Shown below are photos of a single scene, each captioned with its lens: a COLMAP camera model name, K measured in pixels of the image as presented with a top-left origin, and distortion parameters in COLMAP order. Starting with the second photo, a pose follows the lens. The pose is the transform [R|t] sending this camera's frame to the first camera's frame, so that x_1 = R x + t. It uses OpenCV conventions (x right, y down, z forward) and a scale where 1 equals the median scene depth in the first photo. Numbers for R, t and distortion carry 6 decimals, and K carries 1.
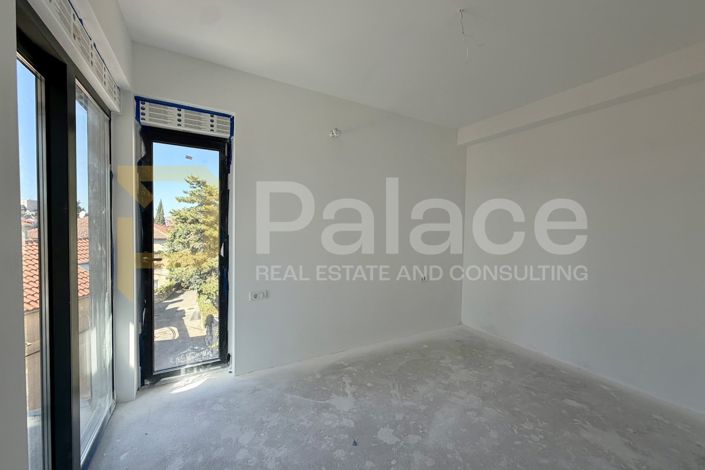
lens RADIAL K [[277.5, 0, 351.0], [0, 277.5, 234.2], [0, 0, 1]] dist [-0.001889, -0.000170]
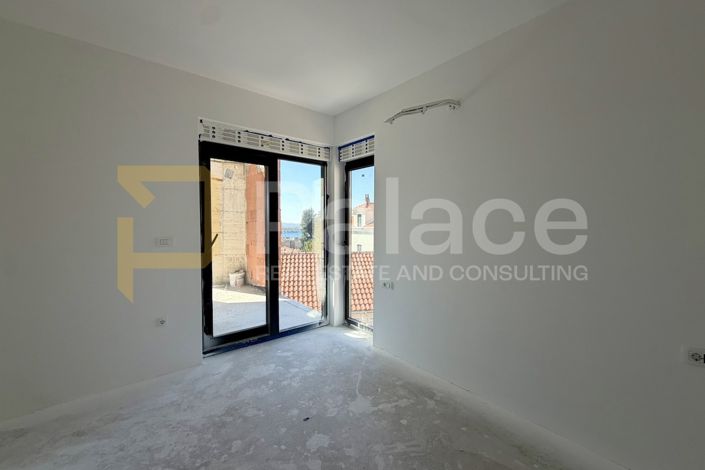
lens RADIAL K [[277.5, 0, 351.0], [0, 277.5, 234.2], [0, 0, 1]] dist [-0.001889, -0.000170]
pose [[0.180444, 0.019279, -0.983396, 0.858771], [-0.030831, 0.999427, 0.013936, 0.004512], [0.983102, 0.027804, 0.180935, 0.743536]]
